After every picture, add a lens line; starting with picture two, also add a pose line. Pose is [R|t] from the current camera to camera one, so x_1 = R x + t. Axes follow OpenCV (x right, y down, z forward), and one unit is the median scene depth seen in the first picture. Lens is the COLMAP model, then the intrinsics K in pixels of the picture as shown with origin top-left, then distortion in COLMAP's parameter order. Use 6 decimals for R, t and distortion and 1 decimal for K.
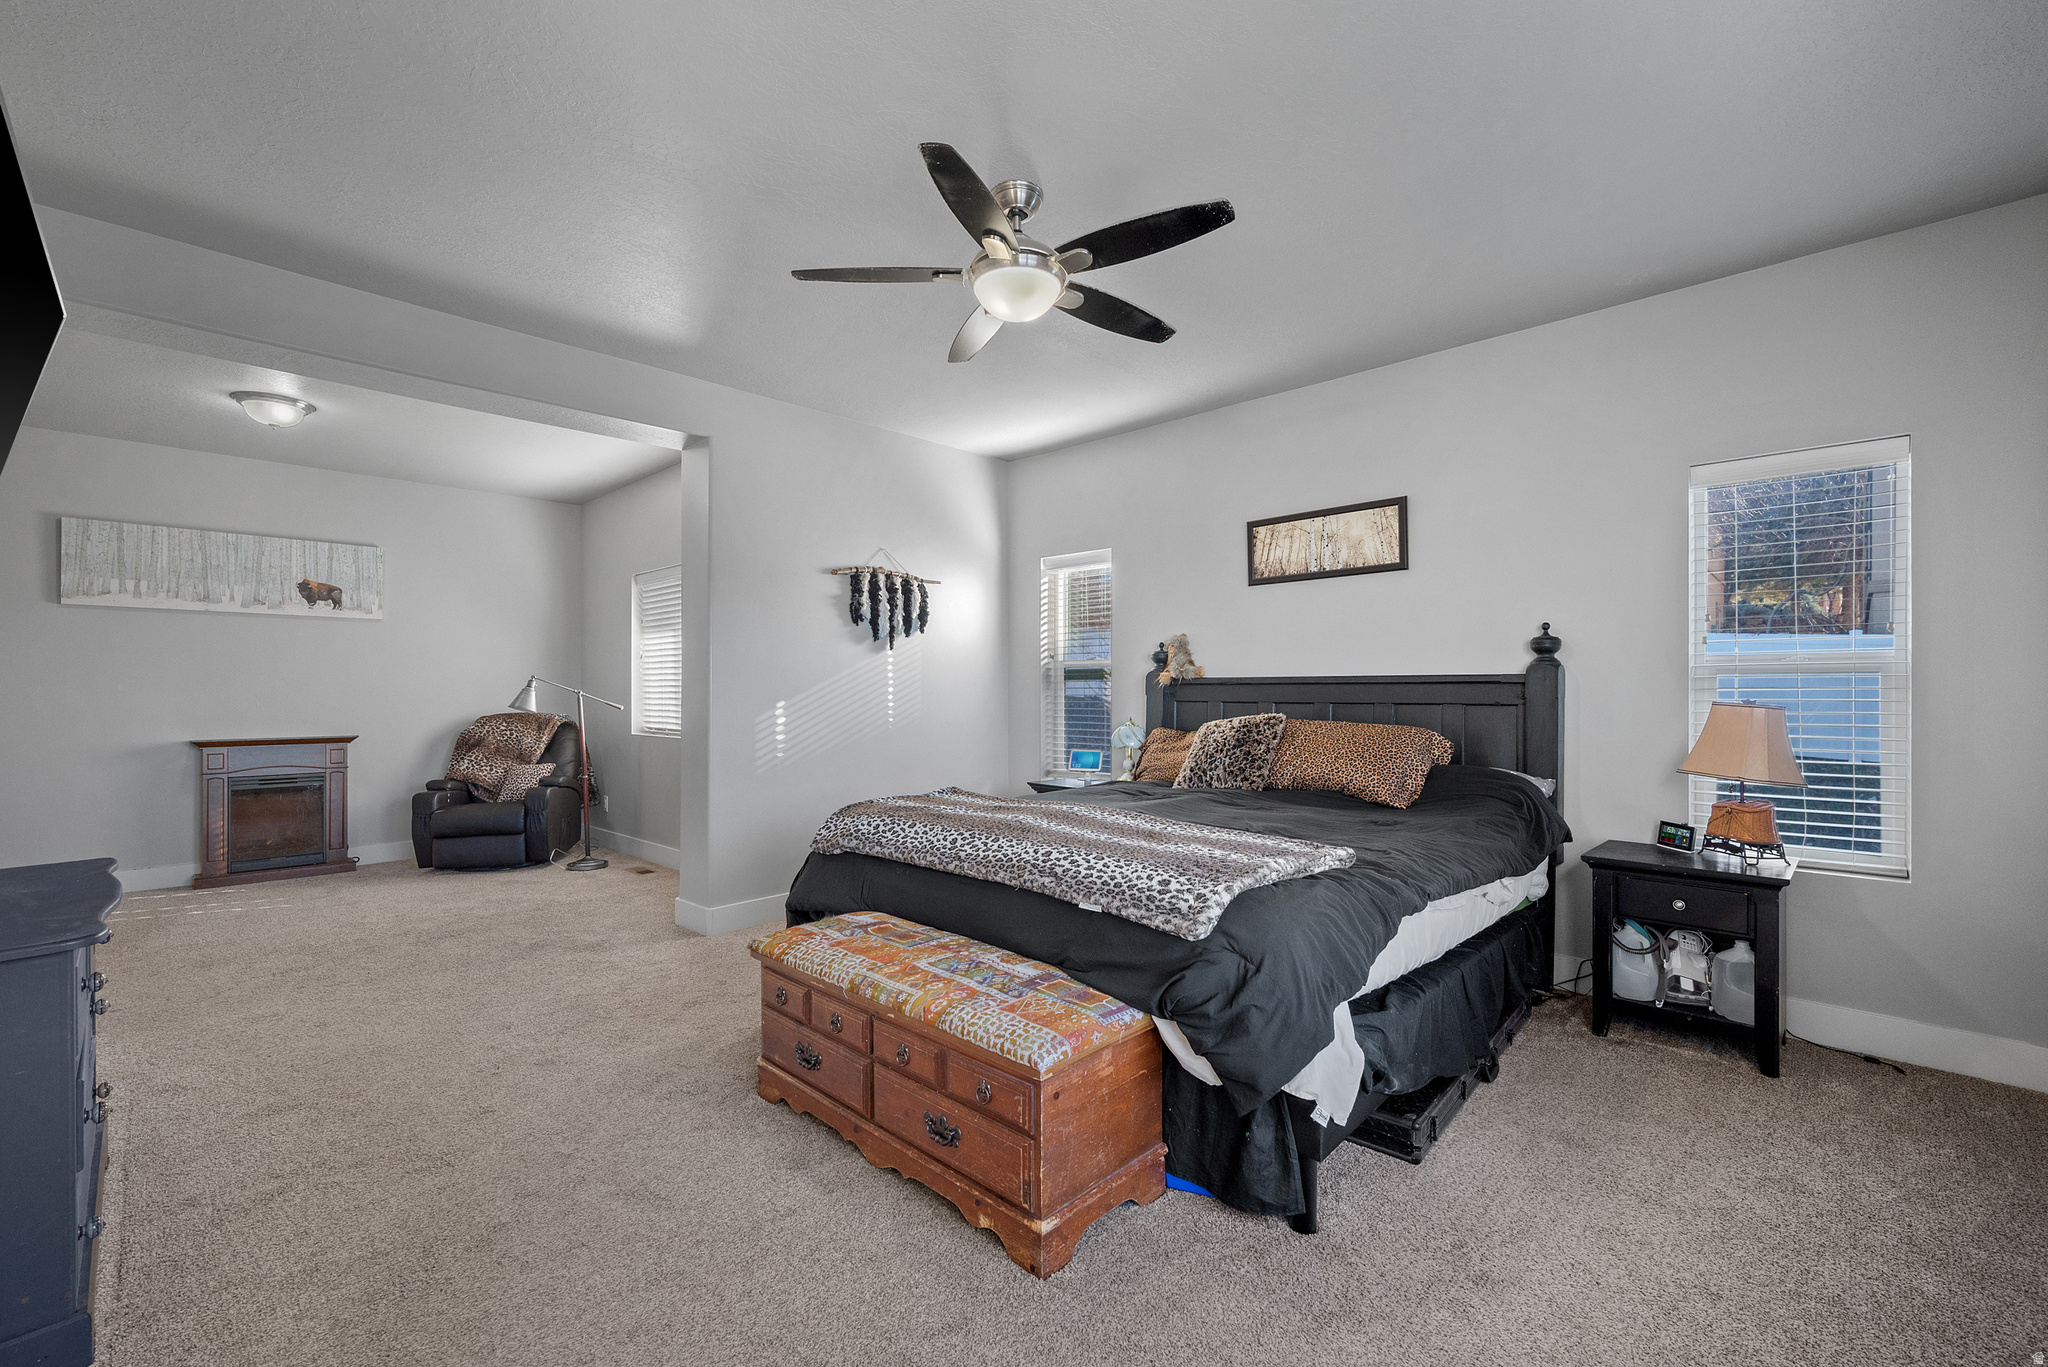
lens RADIAL K [[858.1, 0, 1032.9], [0, 858.1, 684.8], [0, 0, 1]] dist [0.000868, -0.000277]
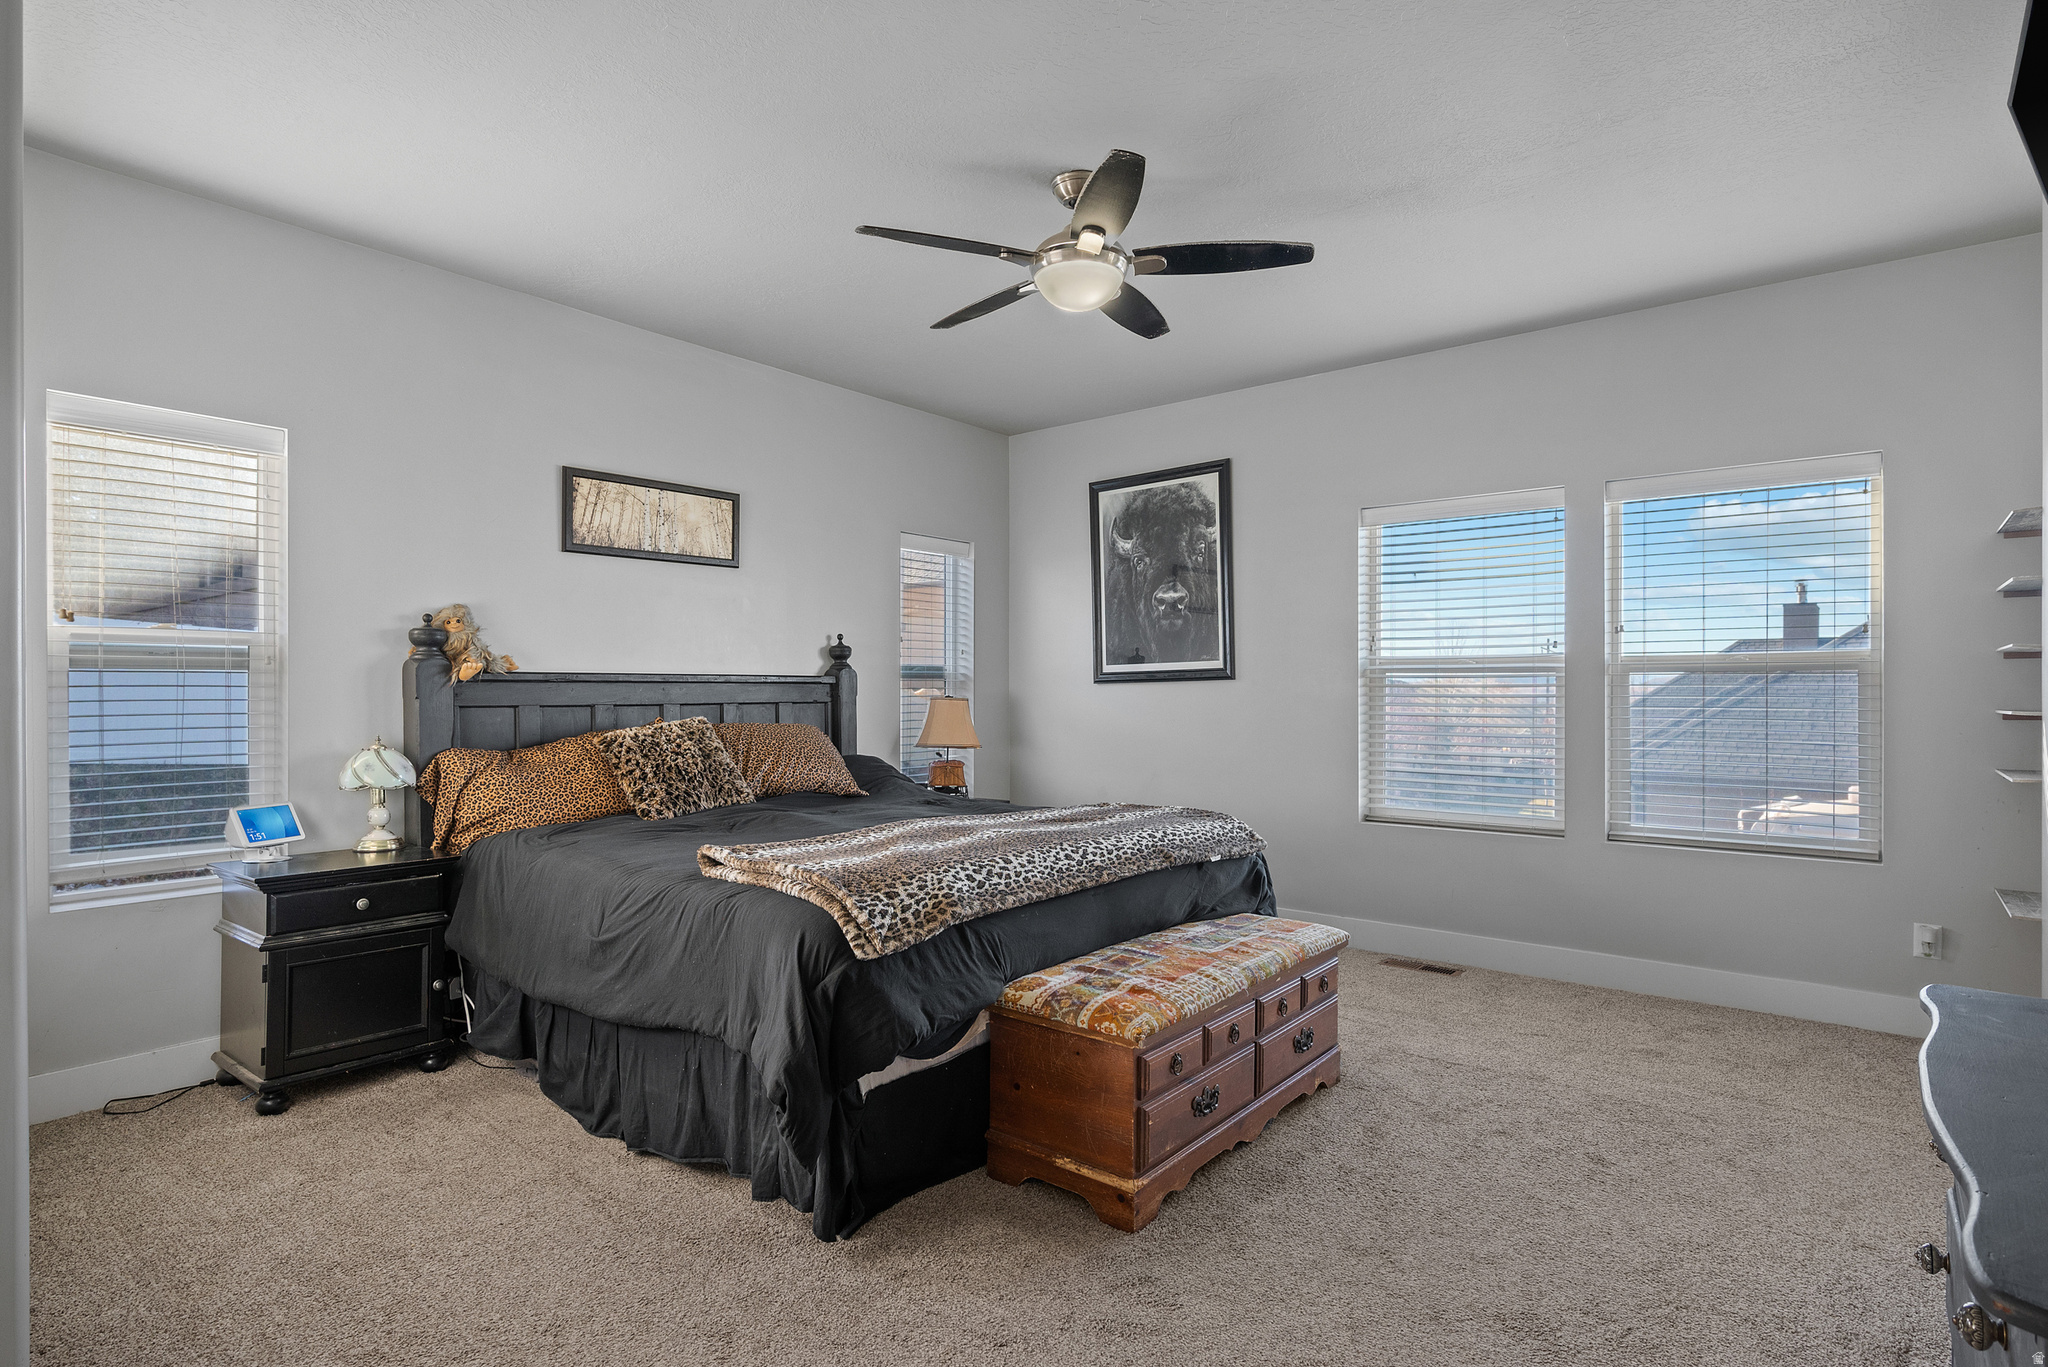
lens RADIAL K [[1024.0, 0, 1027.7], [0, 1024.0, 689.2], [0, 0, 1]] dist [-0.009776, 0.000130]
pose [[-0.081901, 0.001197, 0.996640, -0.769063], [-0.005232, 0.999985, -0.001631, 0.006380], [-0.996627, -0.005348, -0.081893, 0.755513]]
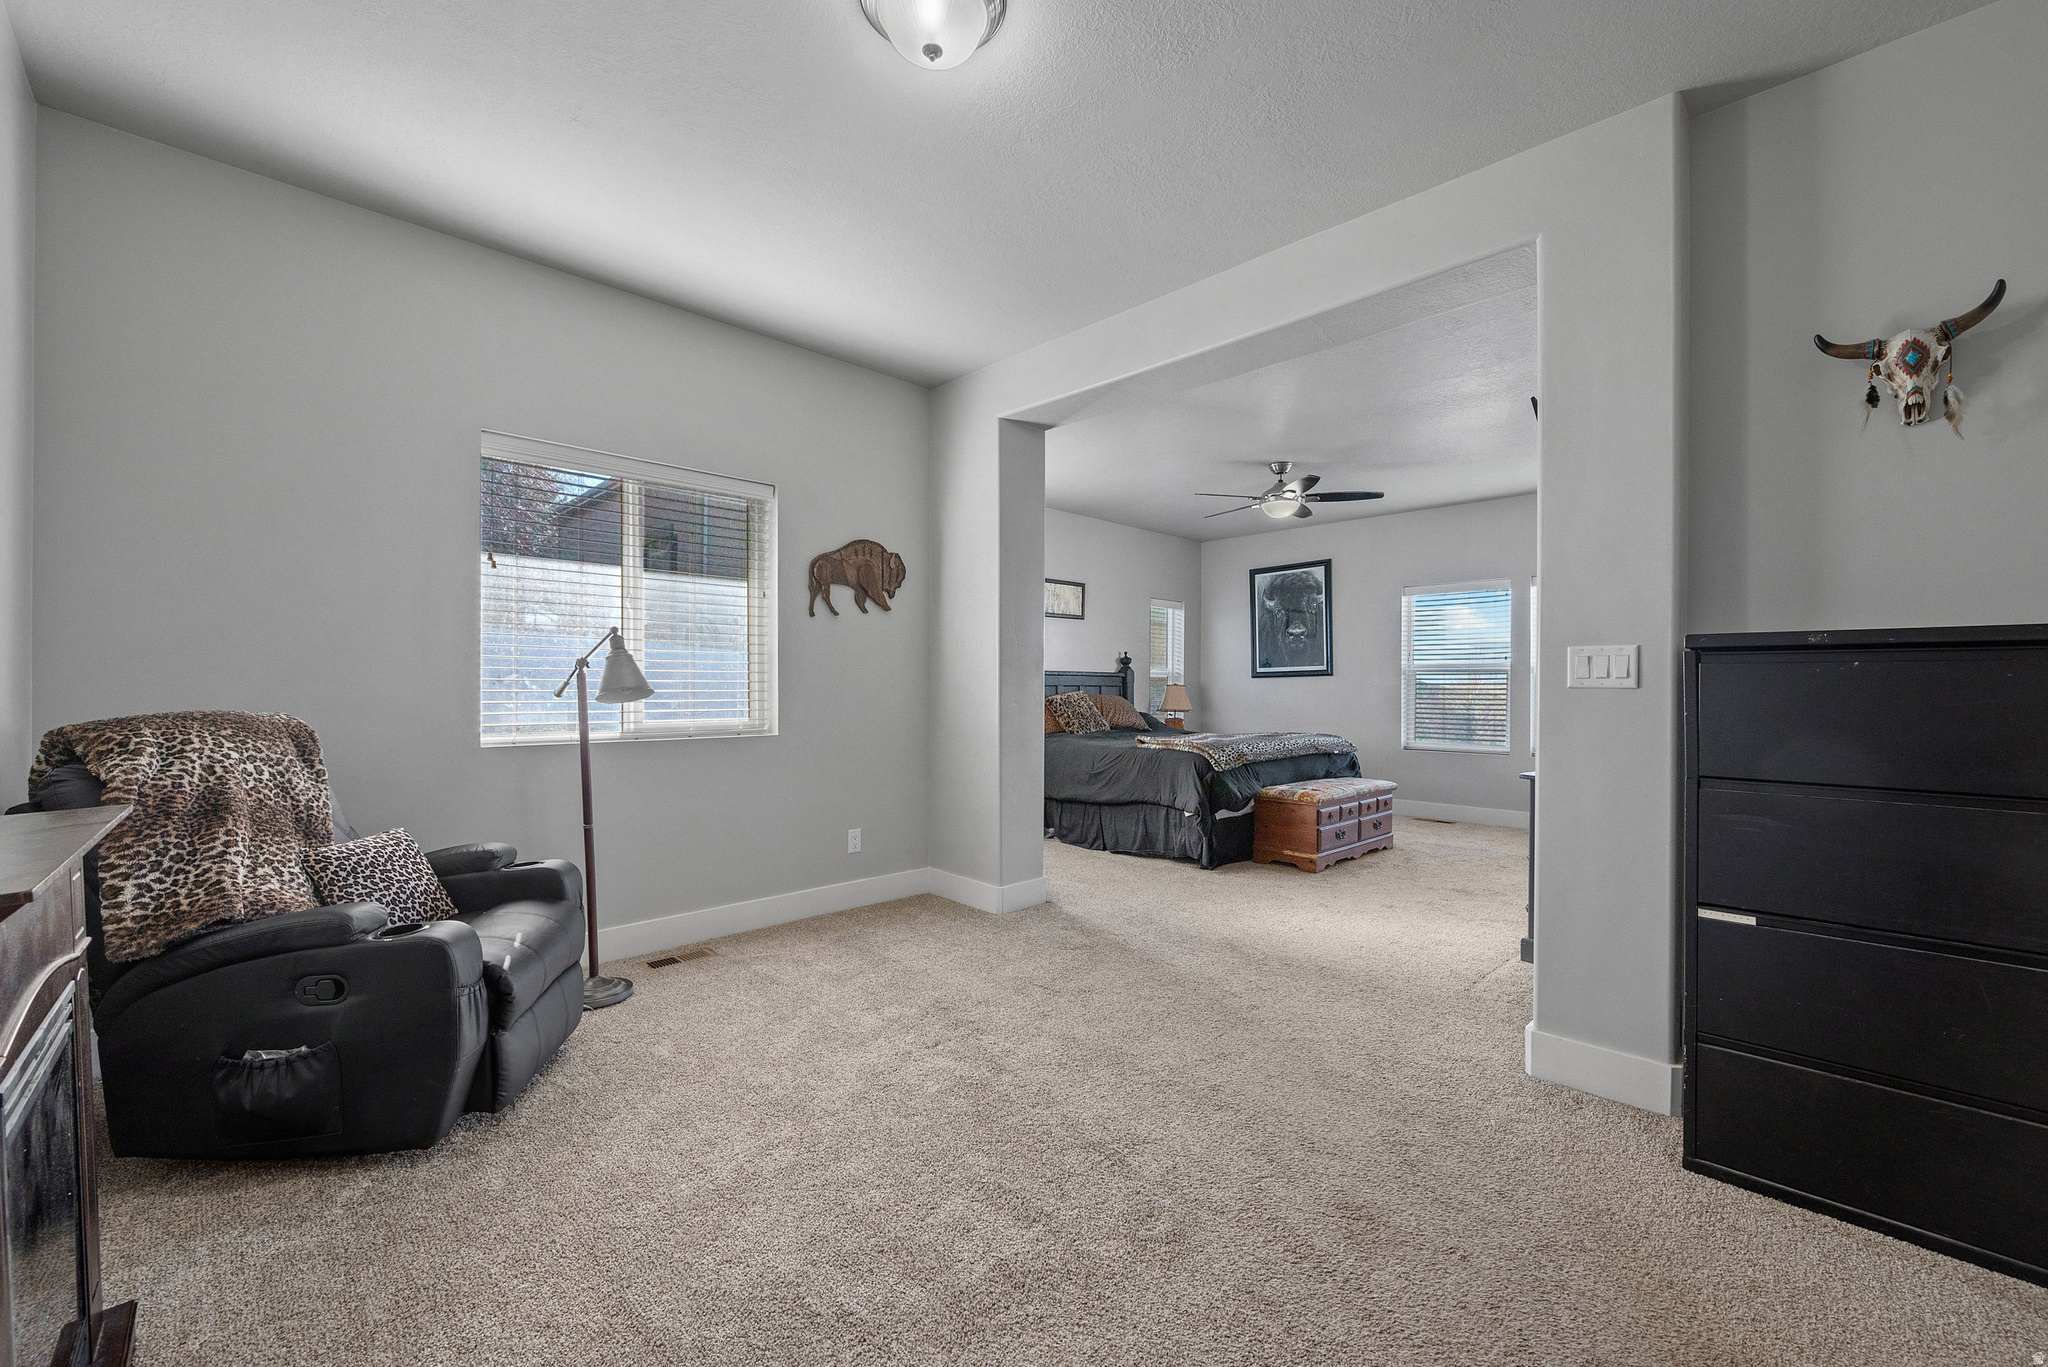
lens RADIAL K [[797.1, 0, 1031.1], [0, 797.1, 686.3], [0, 0, 1]] dist [0.002846, 0.000065]
pose [[0.038343, 0.002299, 0.999262, -1.450193], [-0.012522, 0.999920, -0.001820, 0.028691], [-0.999186, -0.012443, 0.038368, 1.043198]]
